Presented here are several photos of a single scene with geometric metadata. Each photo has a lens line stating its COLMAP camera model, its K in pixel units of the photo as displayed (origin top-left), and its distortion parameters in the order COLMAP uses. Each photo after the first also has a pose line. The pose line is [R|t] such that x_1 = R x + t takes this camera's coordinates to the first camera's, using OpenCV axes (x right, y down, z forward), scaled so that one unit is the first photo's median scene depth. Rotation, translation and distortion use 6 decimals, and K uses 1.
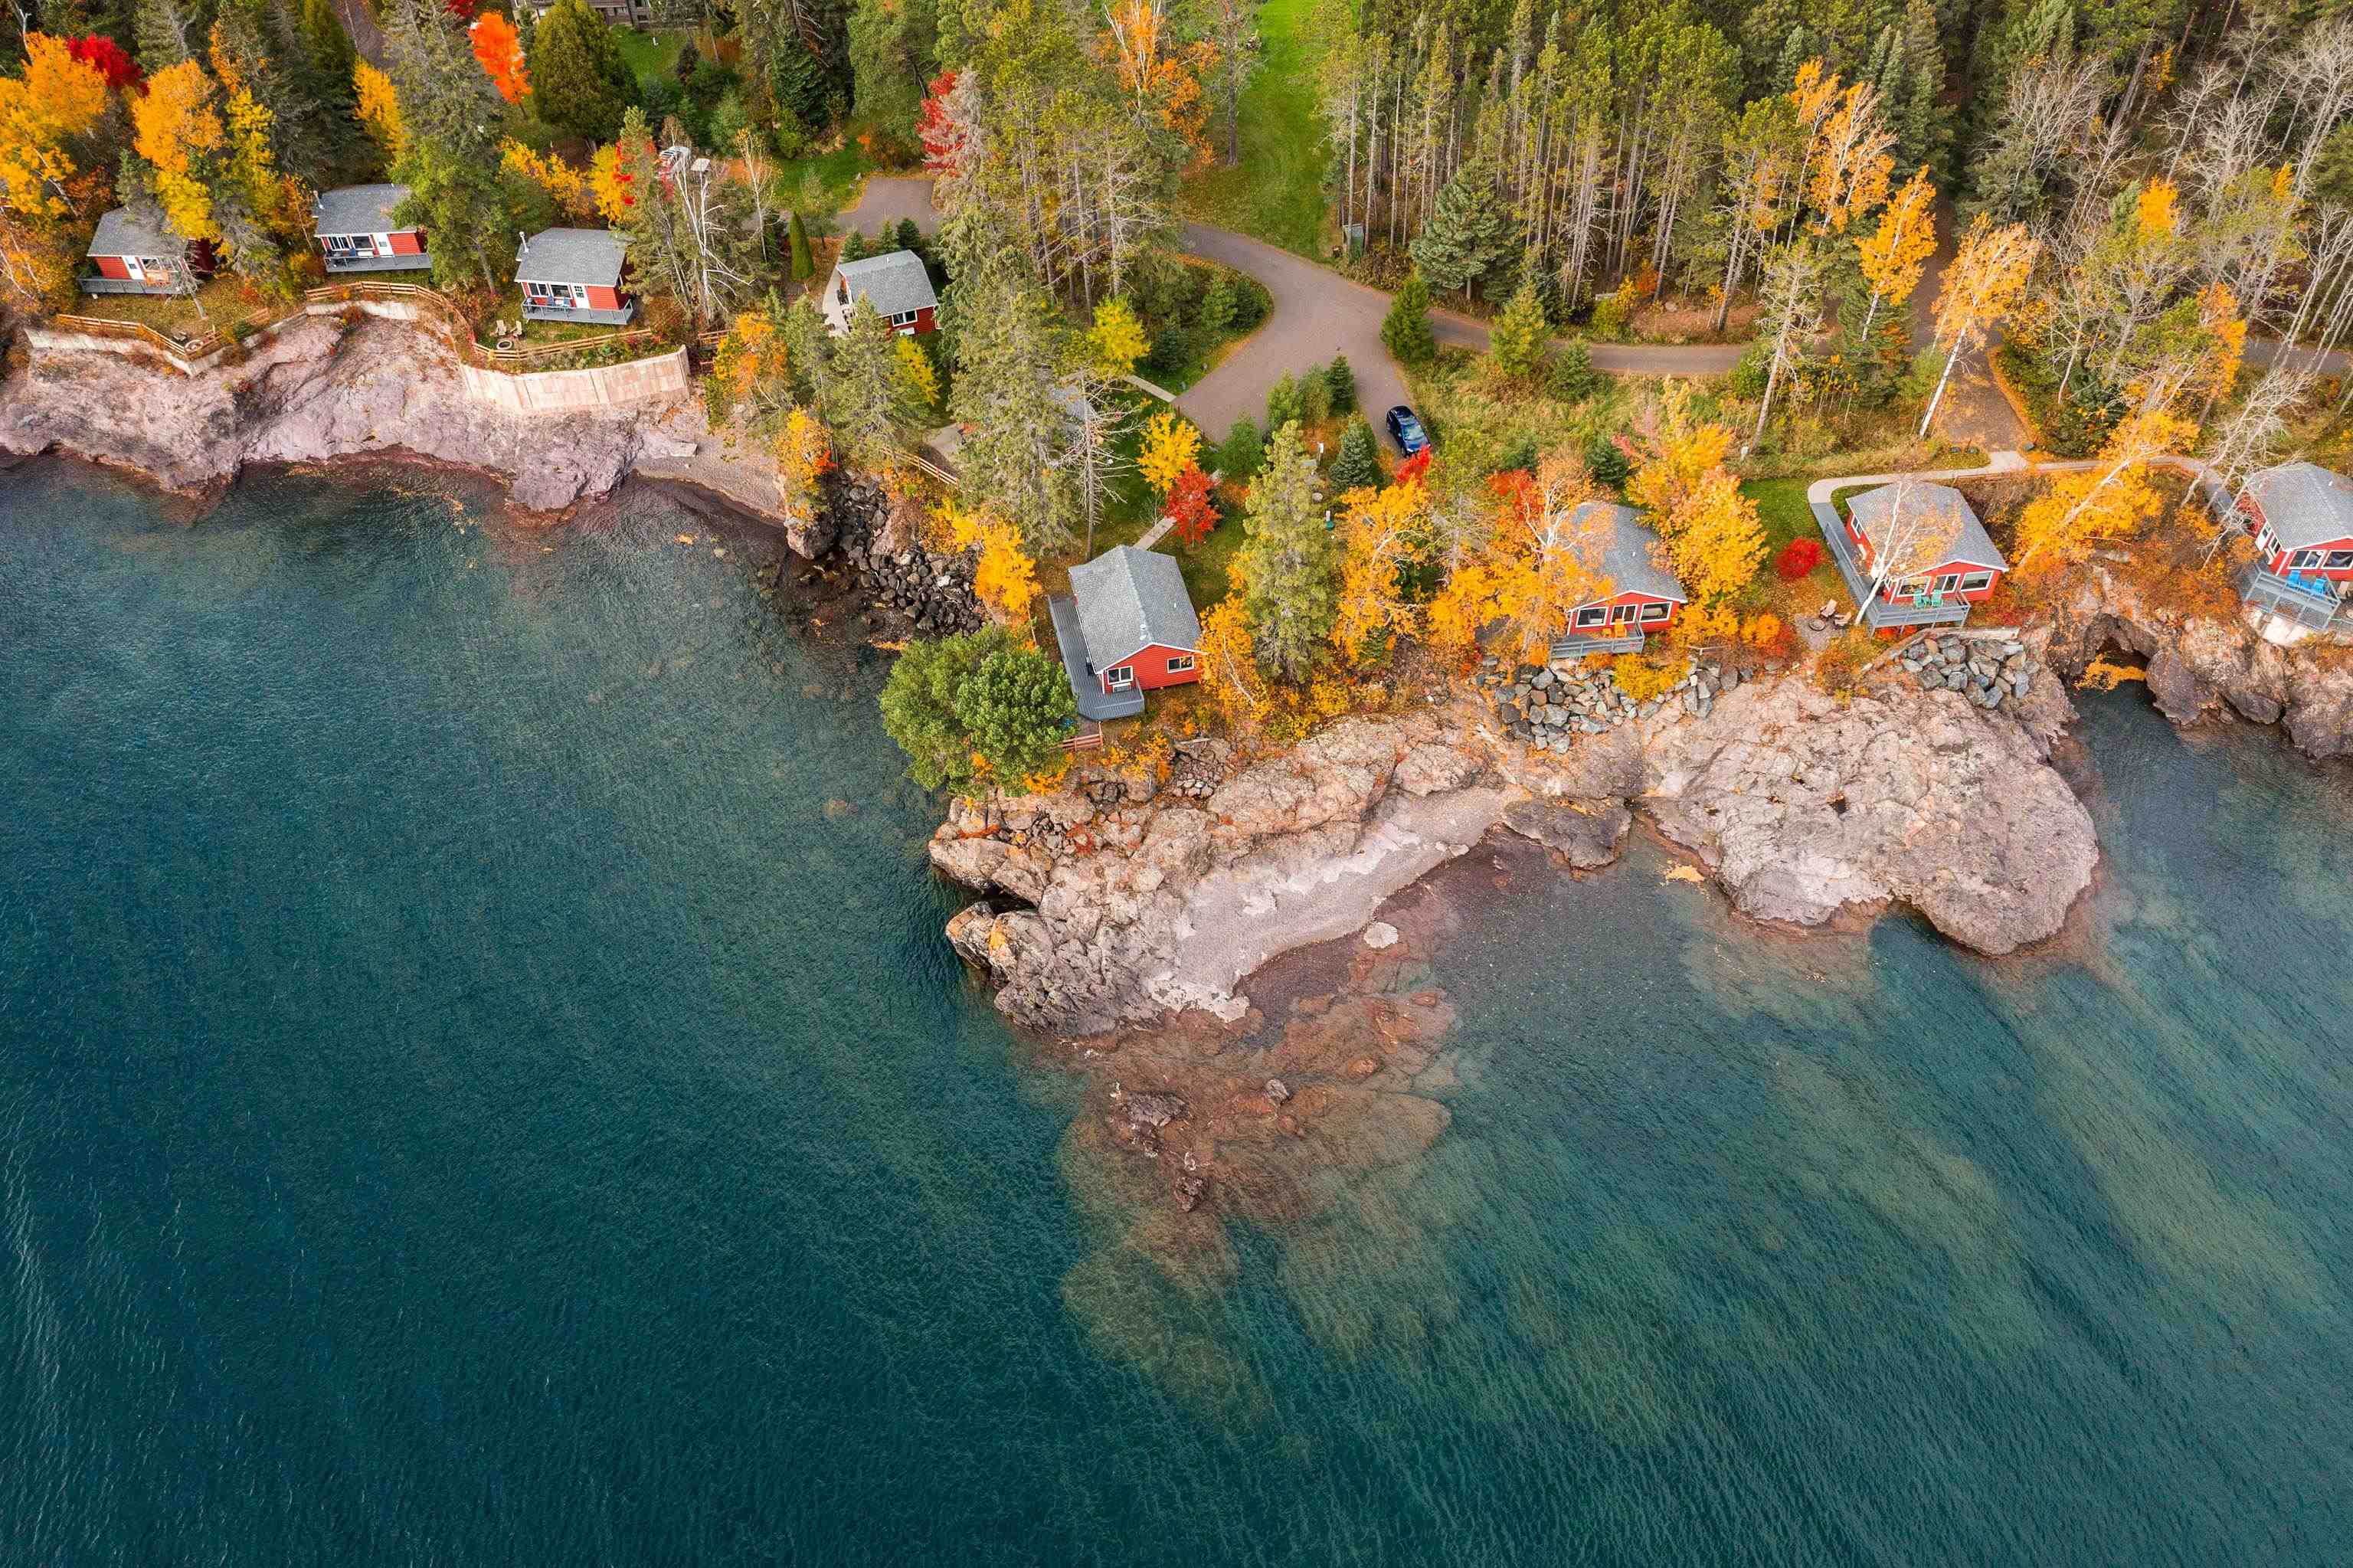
lens RADIAL K [[1917.4, 0, 1176.5], [0, 1917.4, 784.0], [0, 0, 1]] dist [-0.018690, -0.007162]
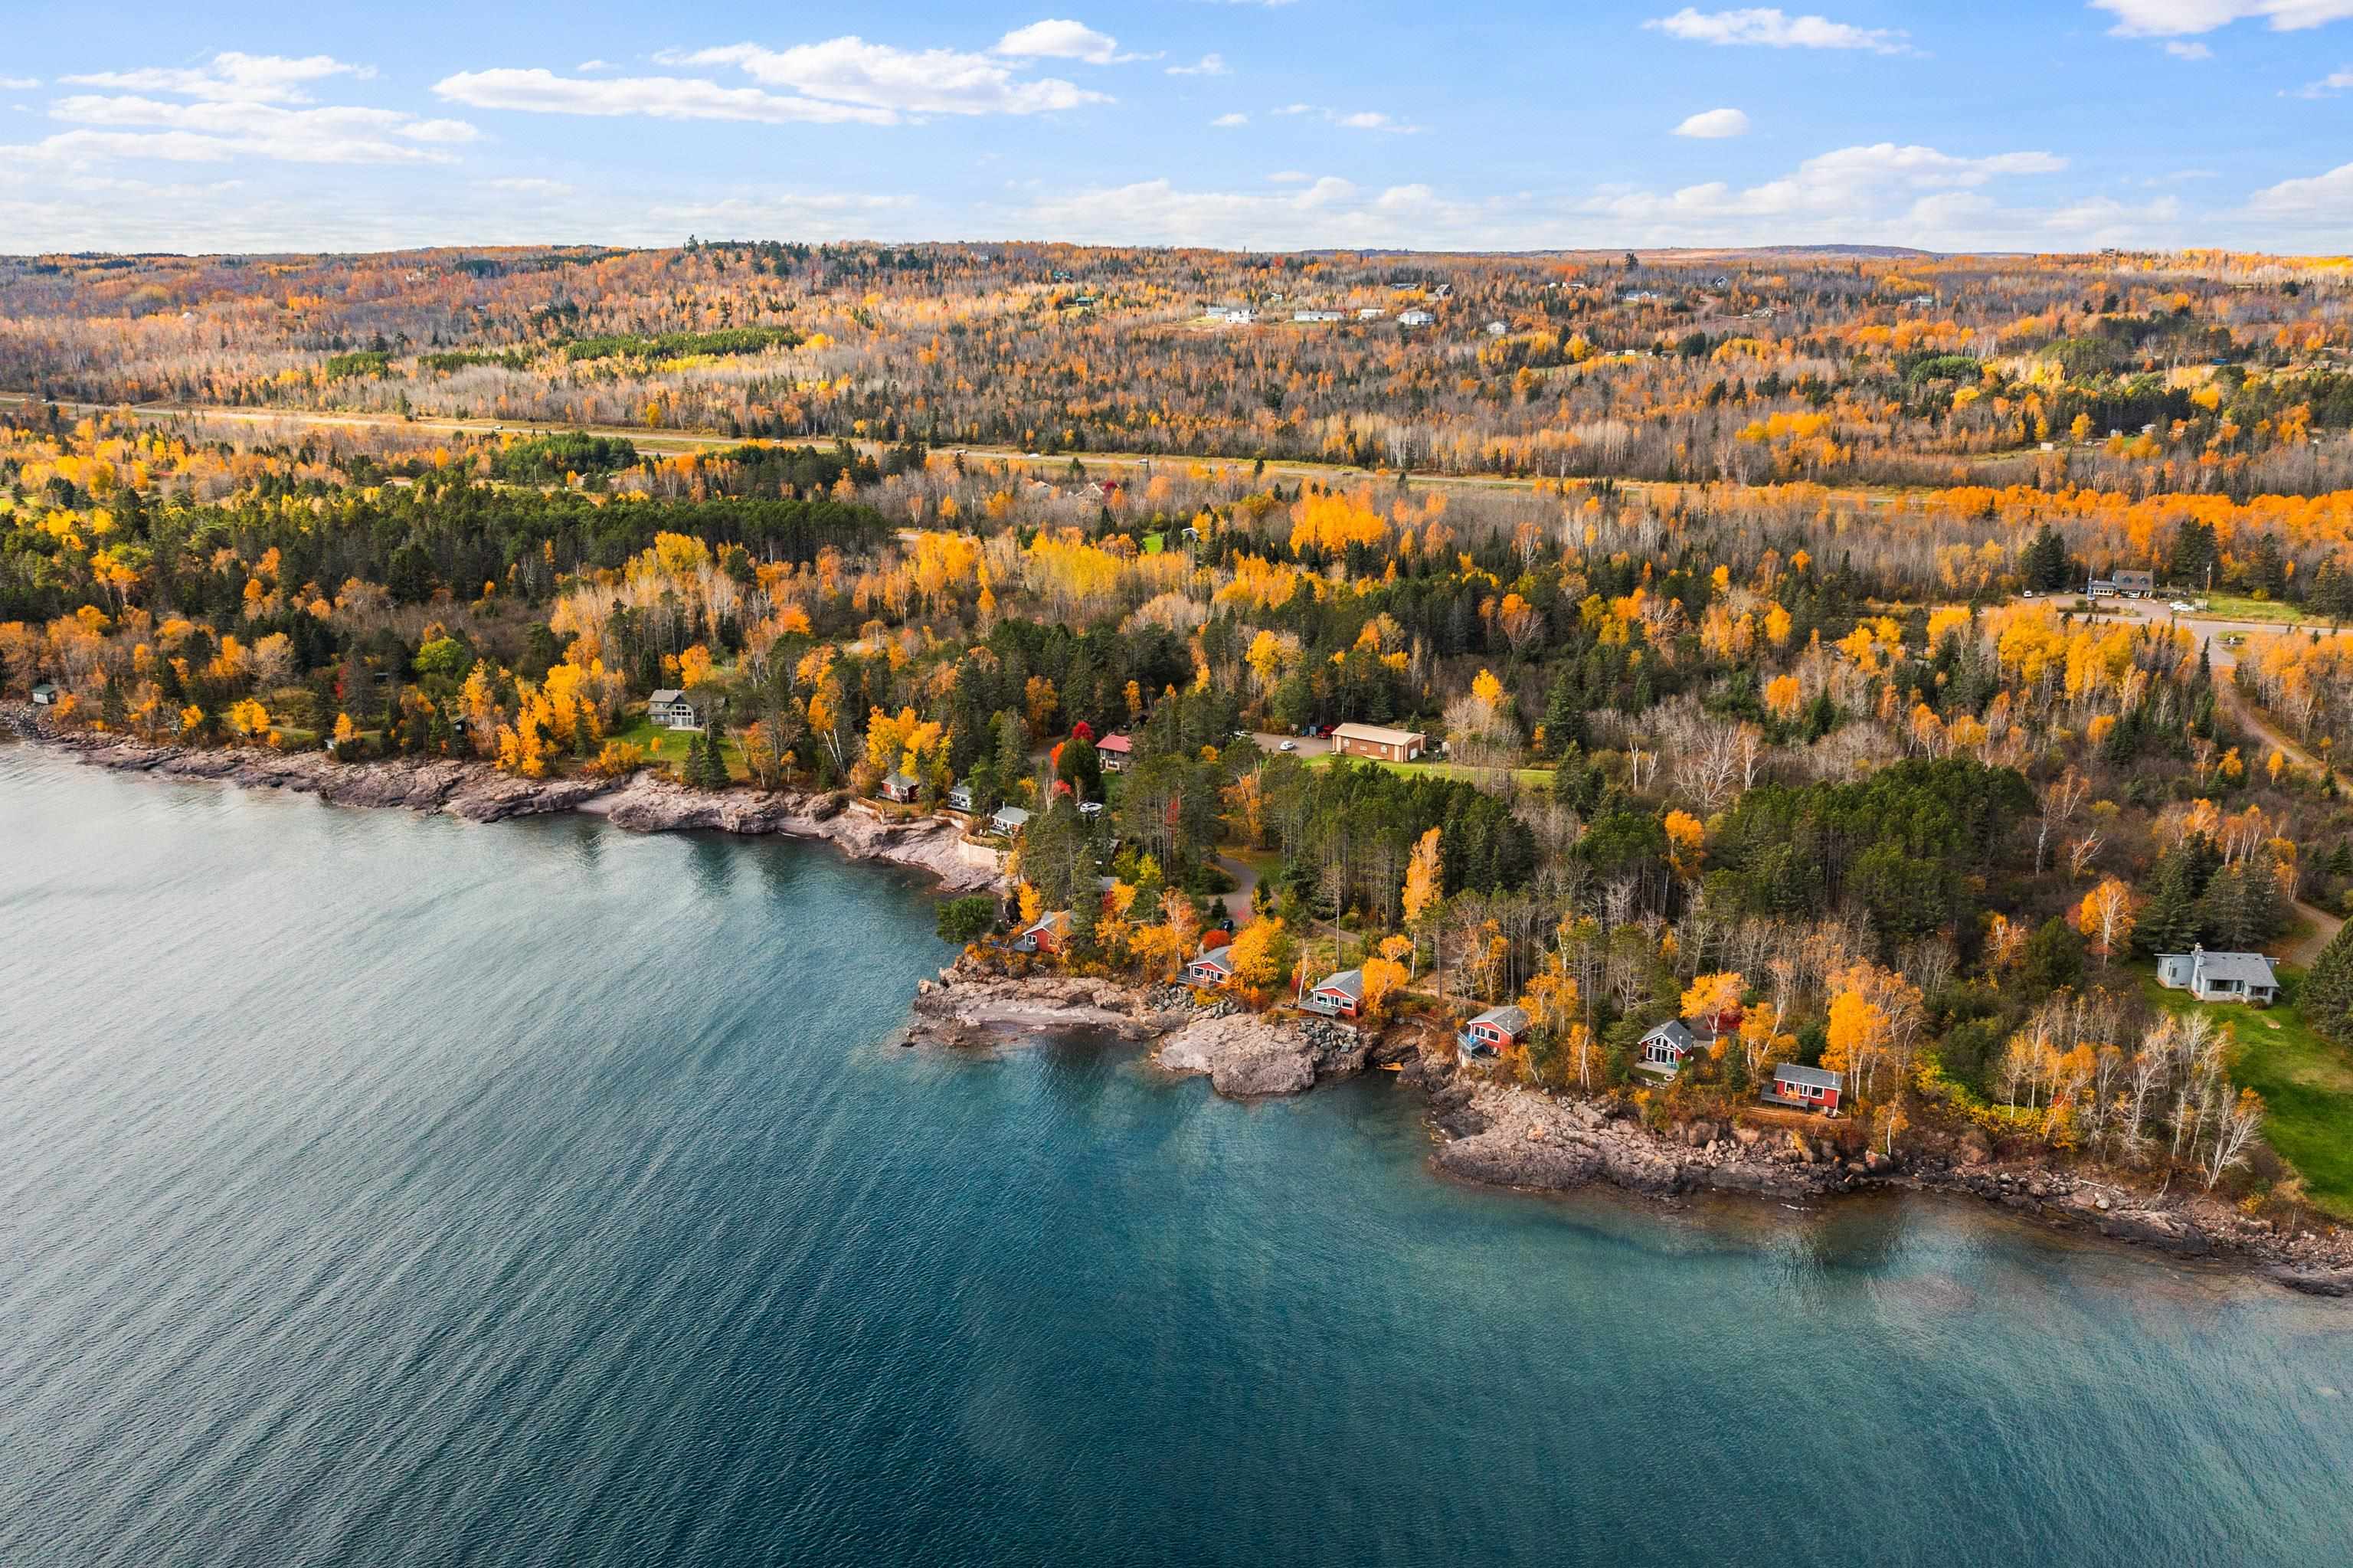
lens RADIAL K [[1985.7, 0, 1125.8], [0, 1985.7, 786.6], [0, 0, 1]] dist [-0.006796, -0.003024]
pose [[0.776718, 0.181496, -0.603133, 1.624412], [-0.470538, 0.803761, -0.364091, 0.683951], [0.418693, 0.566593, 0.709696, -0.954214]]
